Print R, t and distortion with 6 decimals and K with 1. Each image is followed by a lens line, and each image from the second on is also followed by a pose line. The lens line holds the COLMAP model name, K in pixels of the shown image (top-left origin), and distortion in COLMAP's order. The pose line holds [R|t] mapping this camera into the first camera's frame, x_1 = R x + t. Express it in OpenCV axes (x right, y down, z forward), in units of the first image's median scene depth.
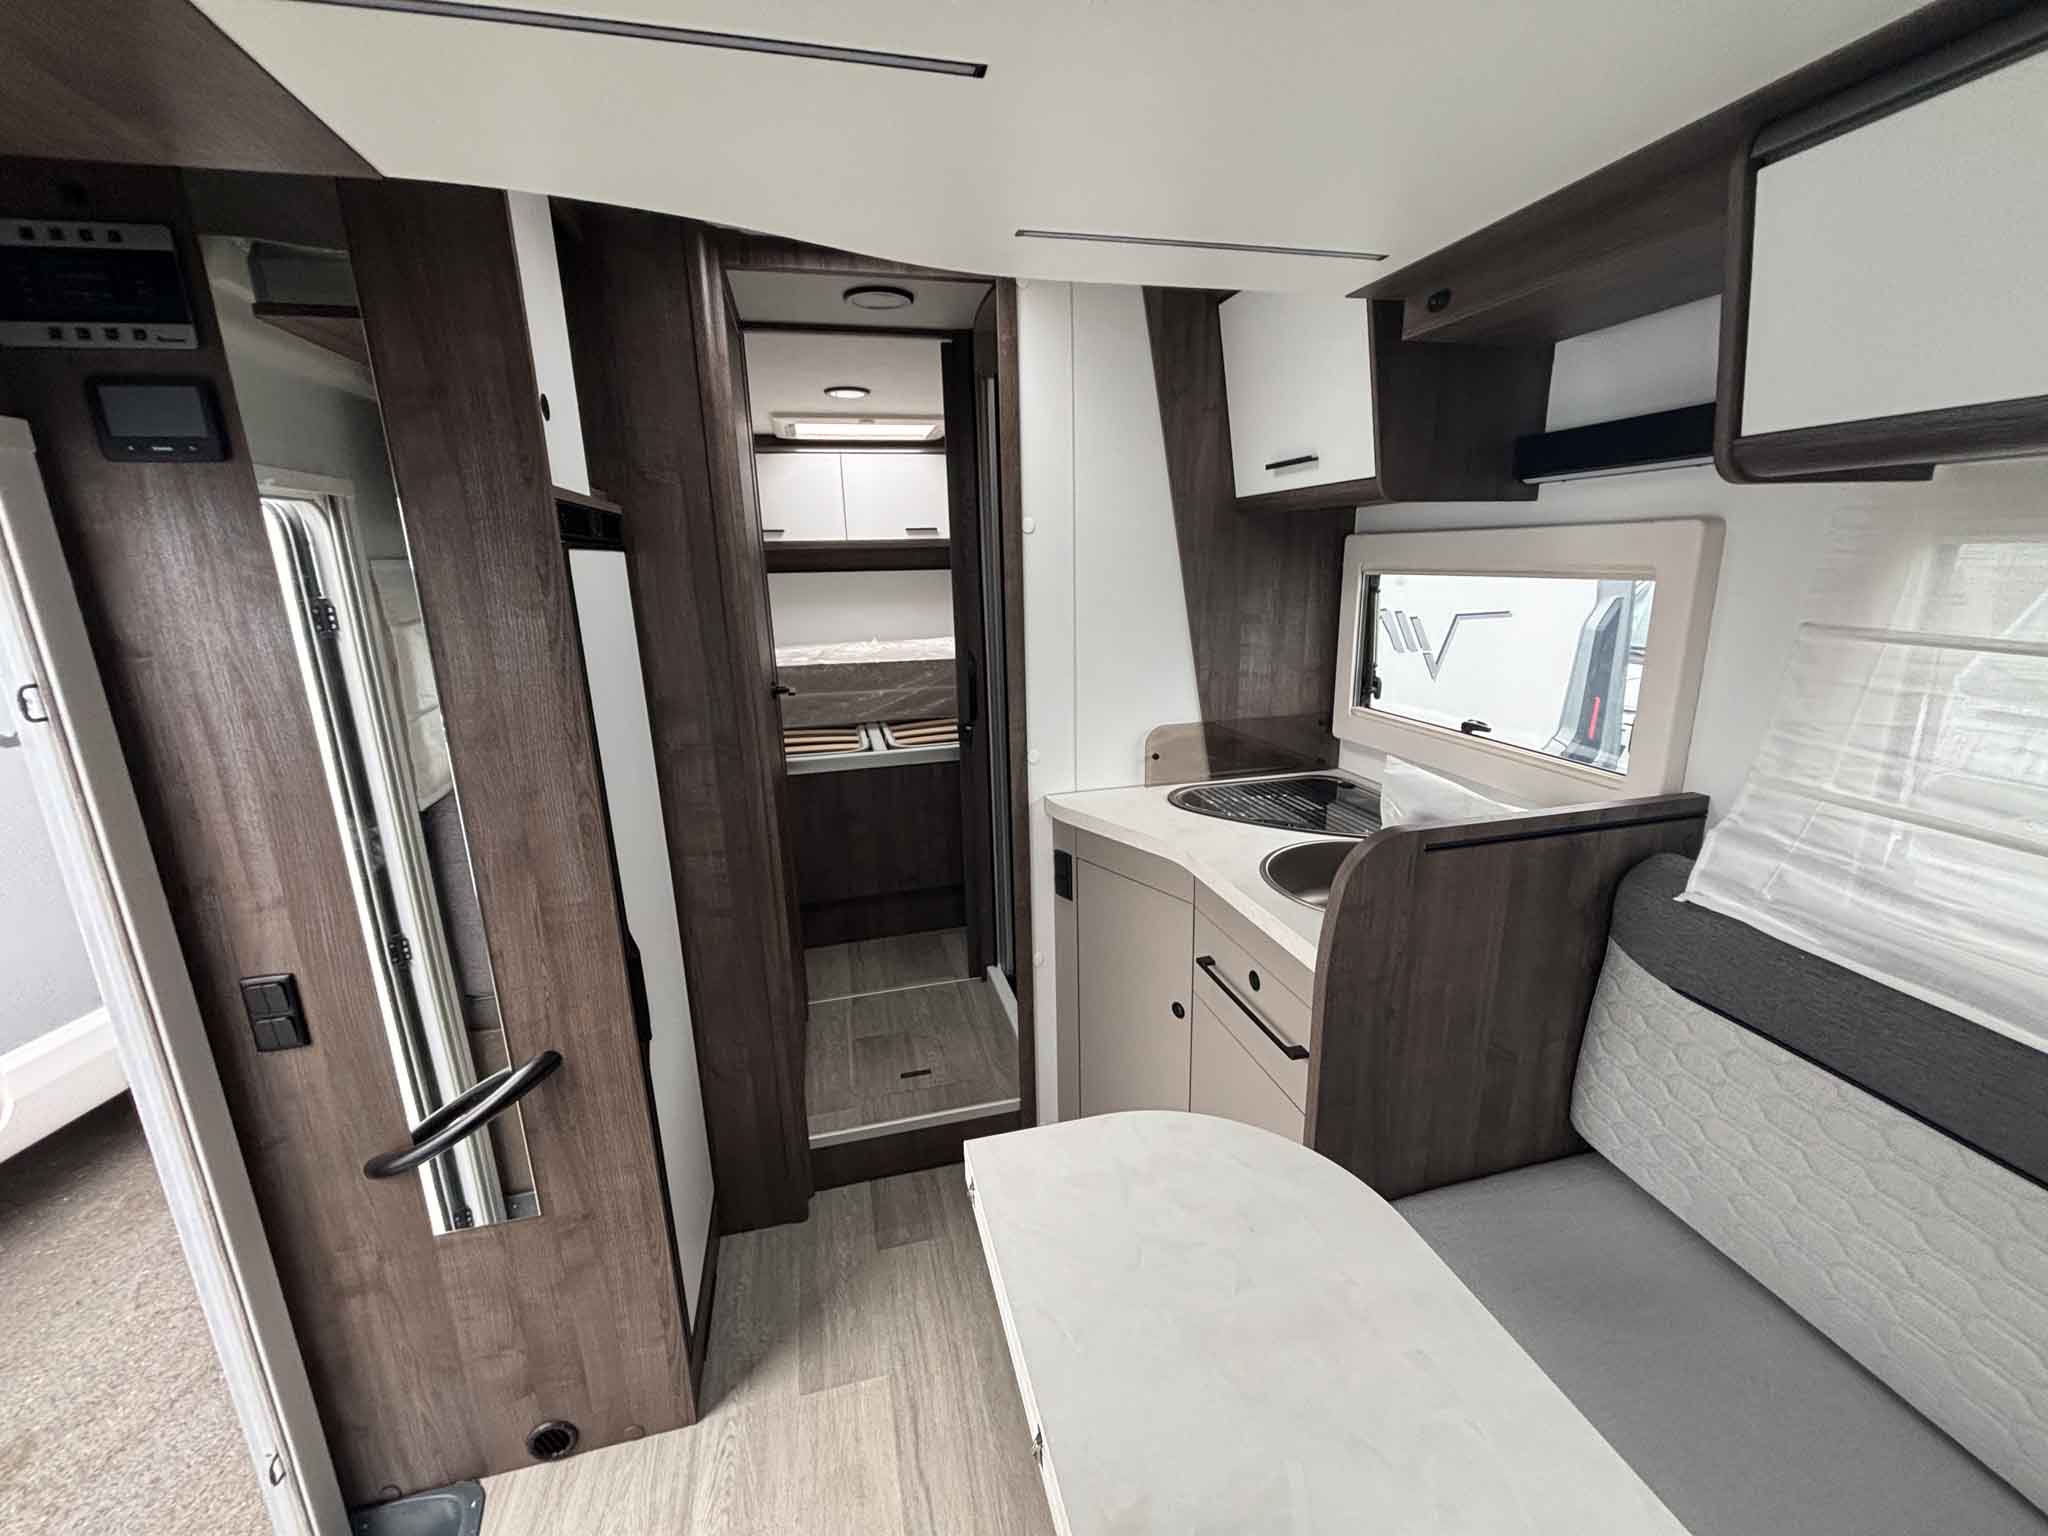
lens RADIAL K [[821.9, 0, 1024.0], [0, 821.9, 768.0], [0, 0, 1]] dist [-0.000325, -0.000271]
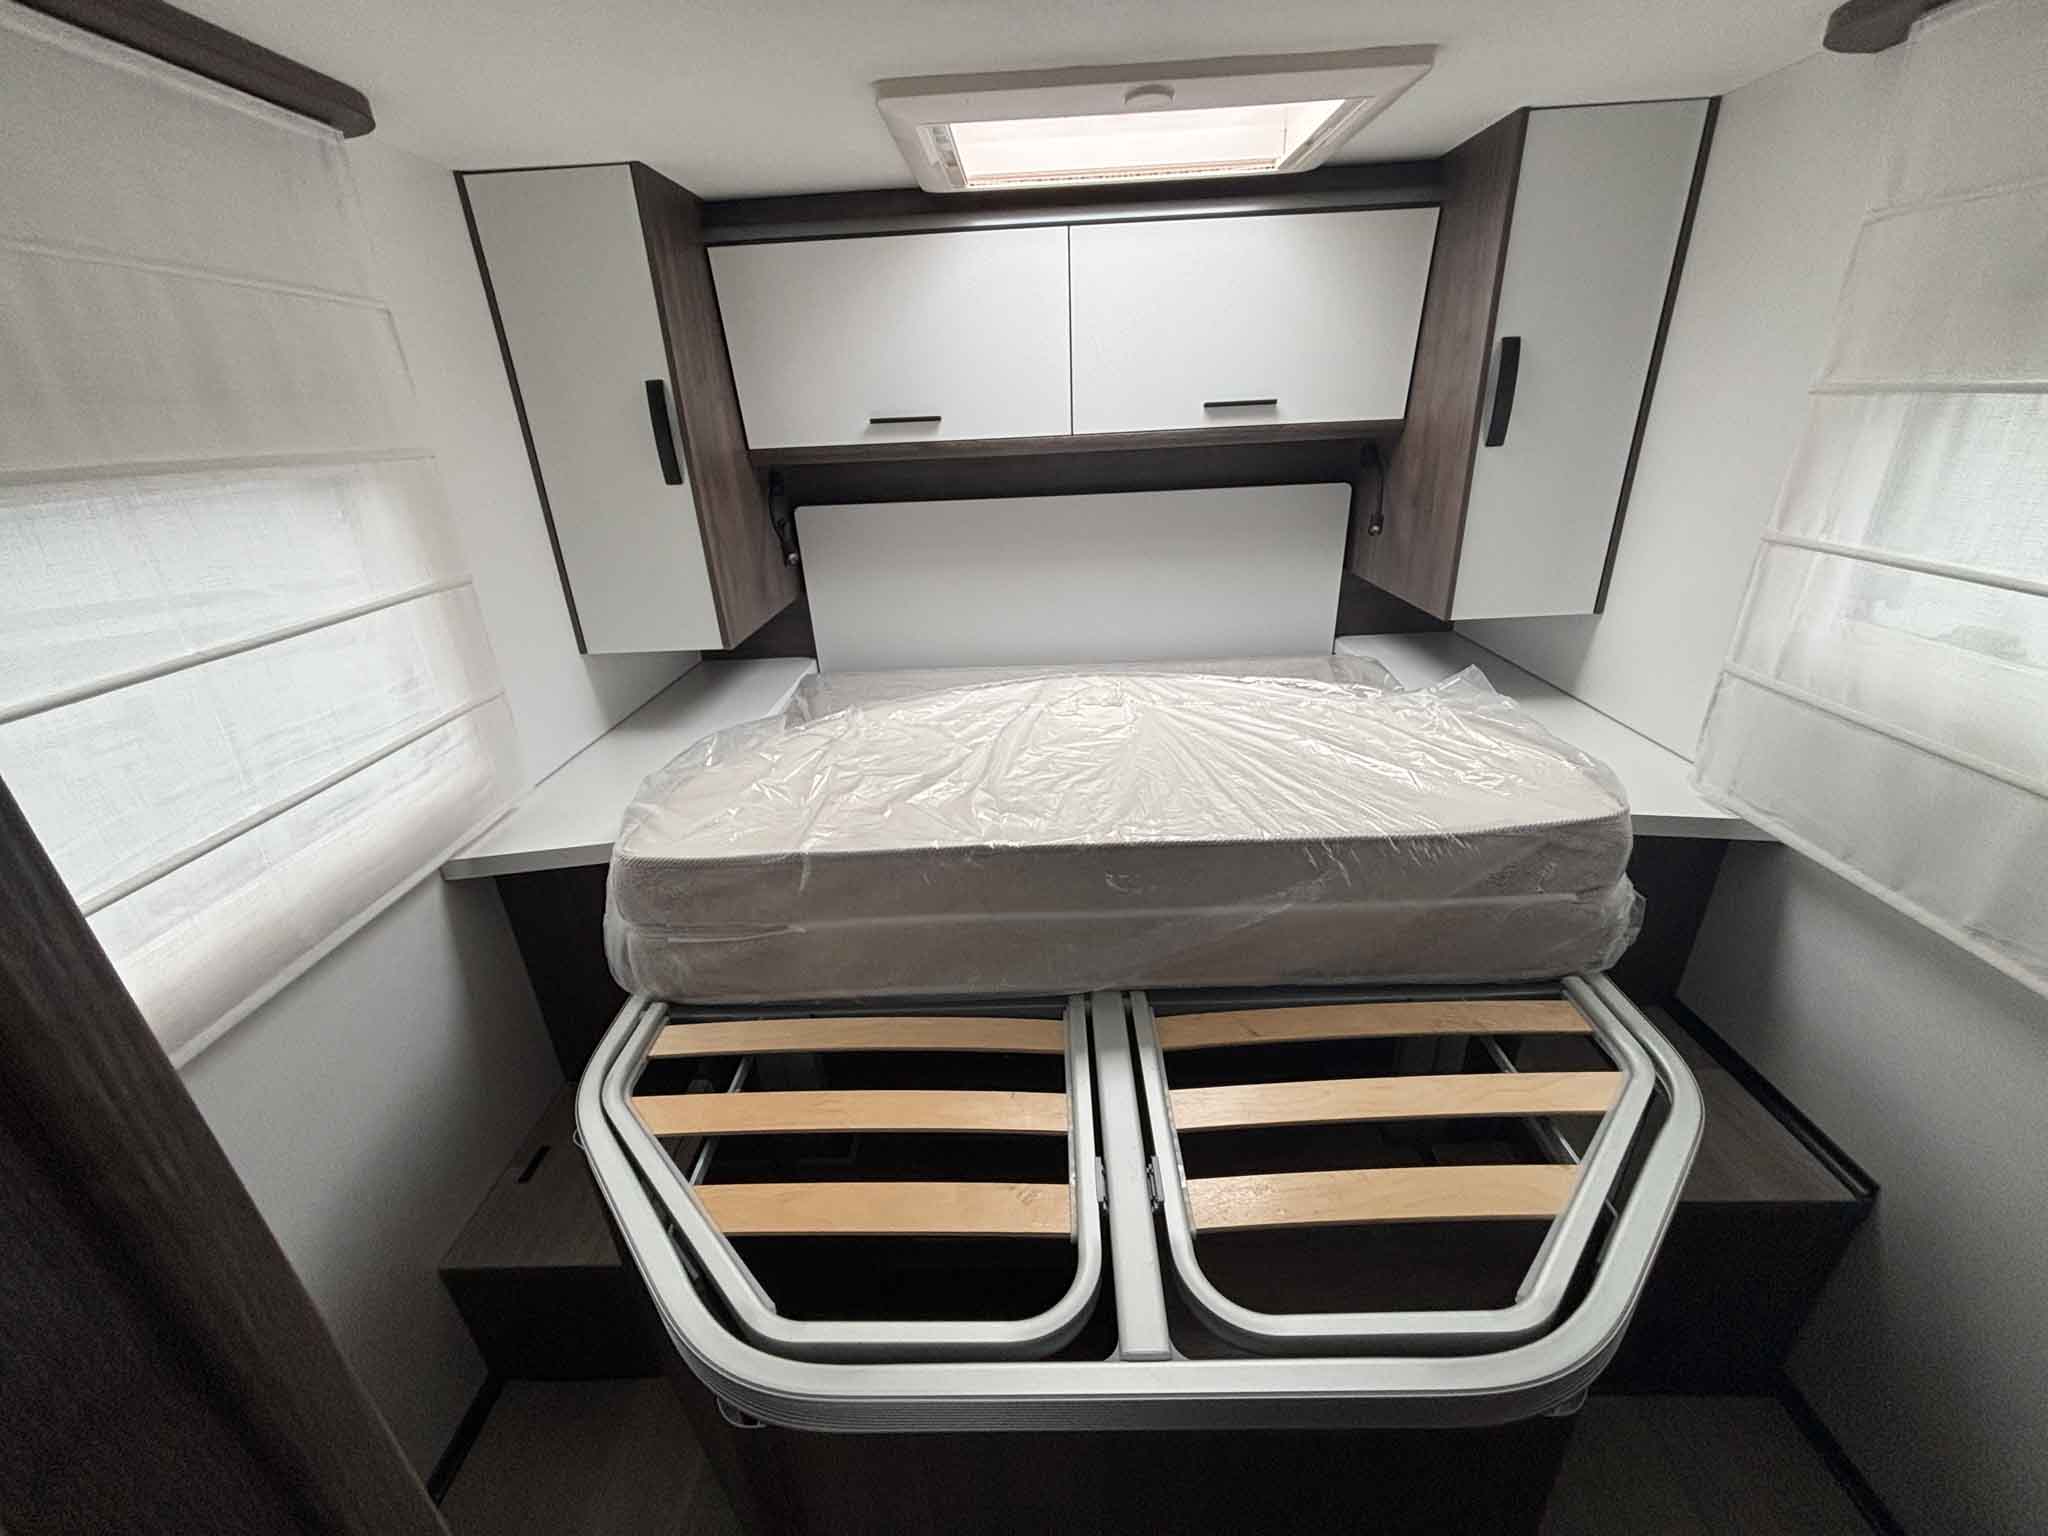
lens RADIAL K [[821.9, 0, 1024.0], [0, 821.9, 768.0], [0, 0, 1]] dist [-0.000325, -0.000271]
pose [[0.965952, 0.084665, -0.244474, -0.147119], [-0.042138, 0.983806, 0.174214, -0.226196], [0.255265, -0.157981, 0.953877, 0.693409]]
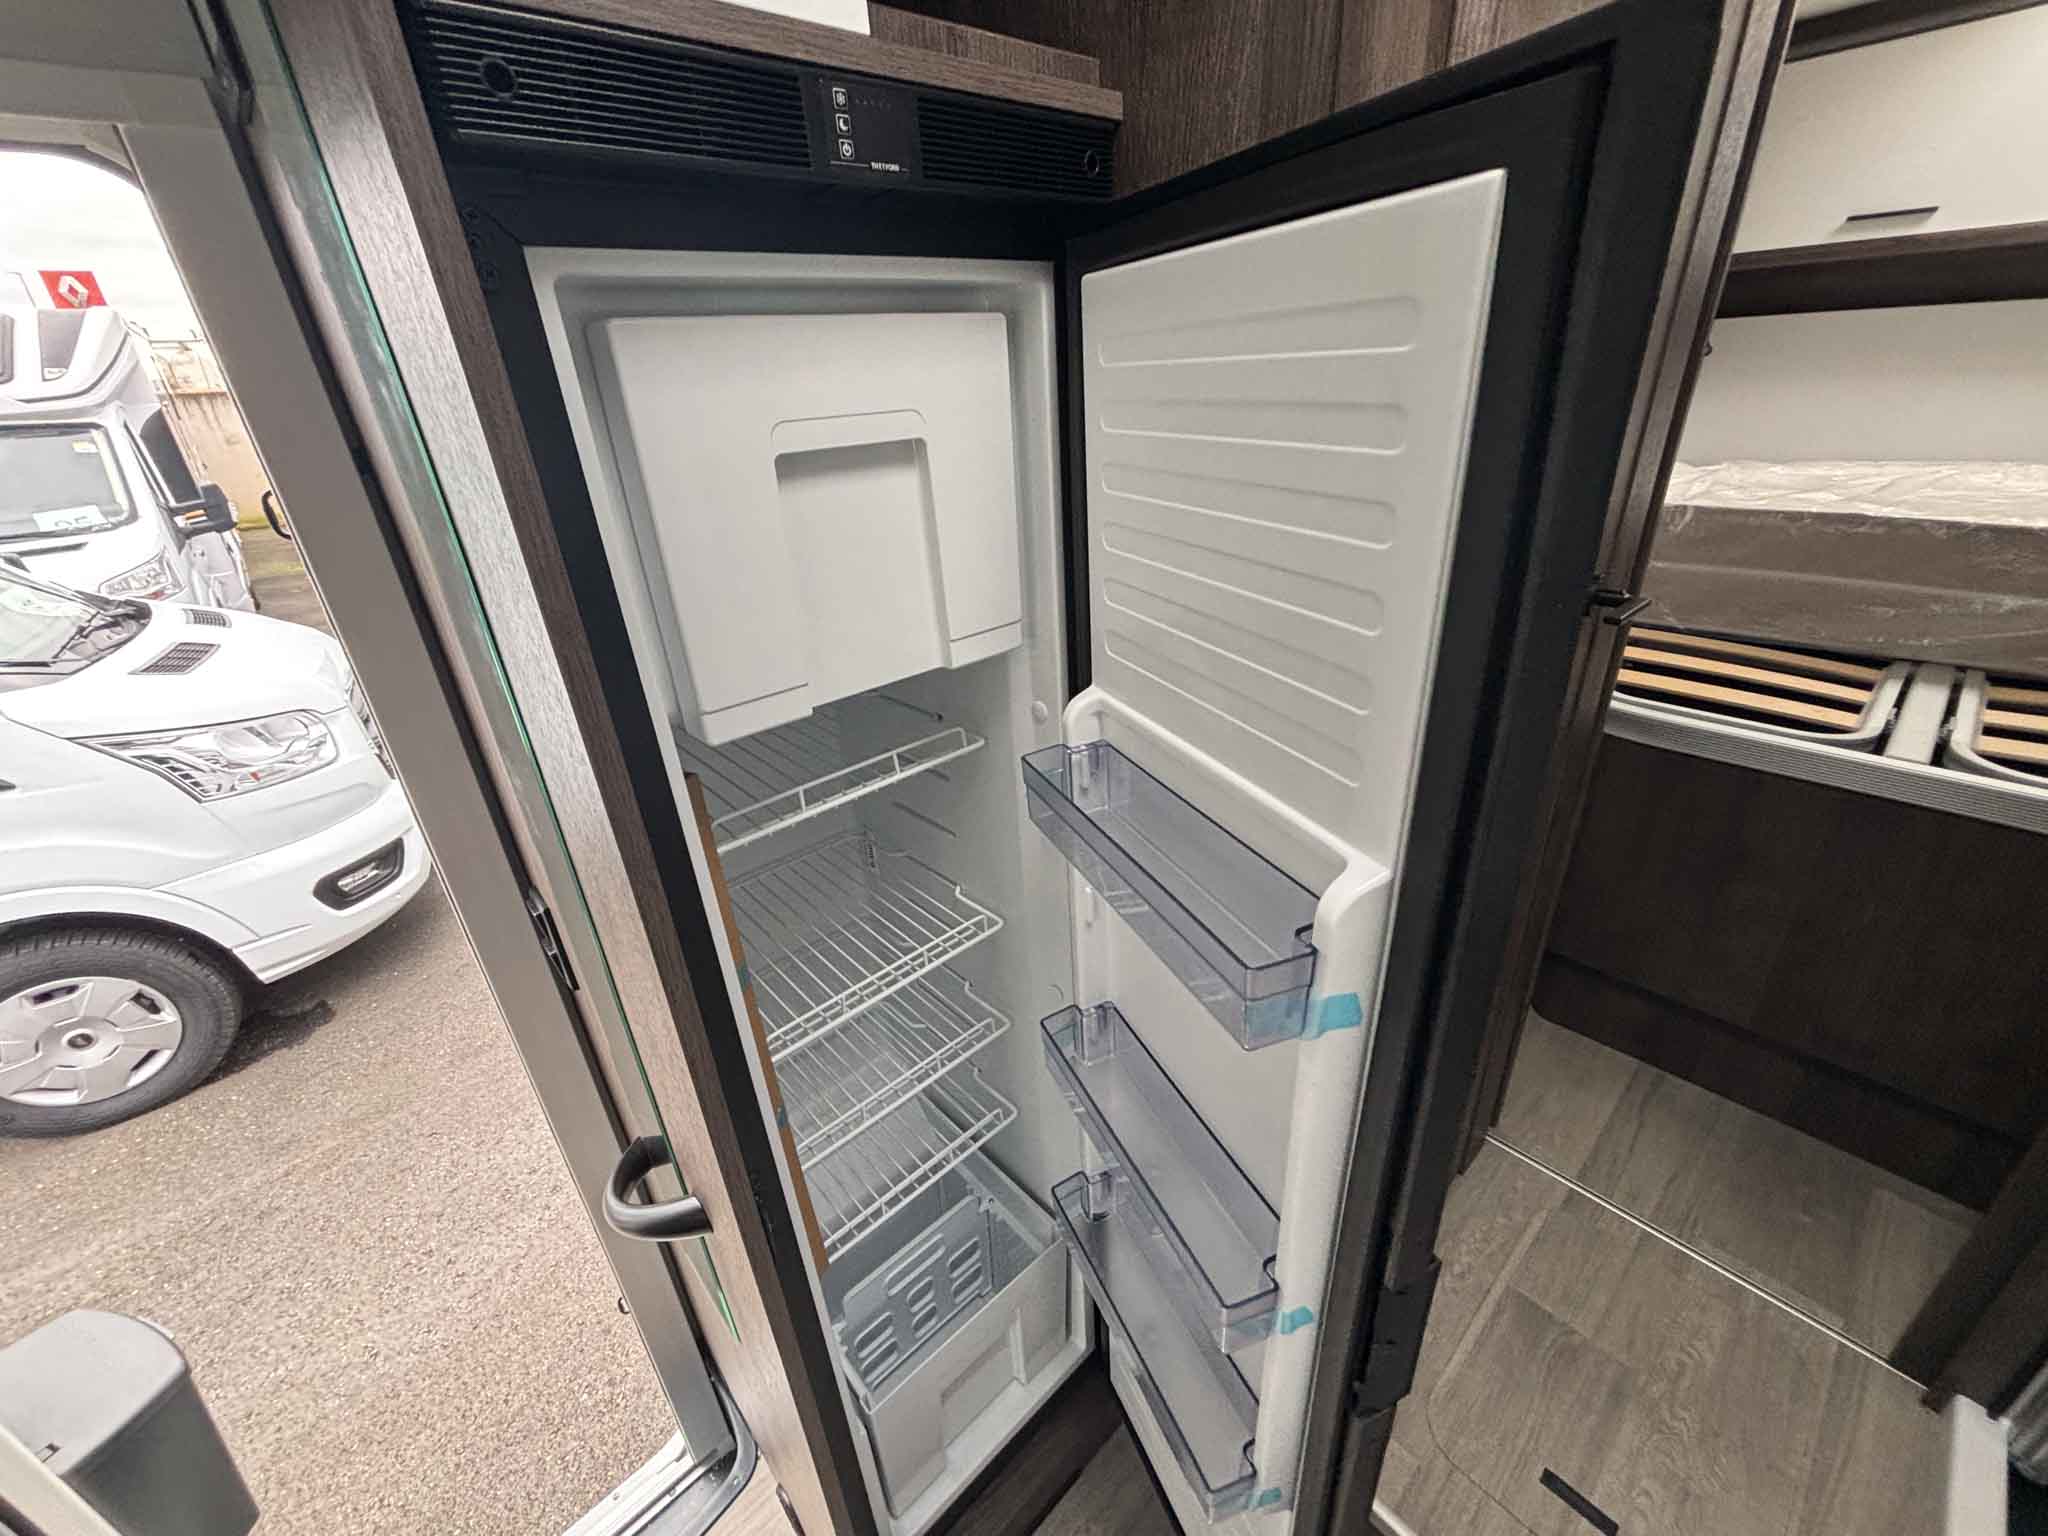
lens RADIAL K [[821.9, 0, 1024.0], [0, 821.9, 768.0], [0, 0, 1]] dist [-0.000325, -0.000271]
pose [[0.475621, 0.378925, -0.793852, -0.050833], [-0.168577, 0.925000, 0.340525, -0.076220], [0.863346, -0.028136, 0.503827, 0.372412]]
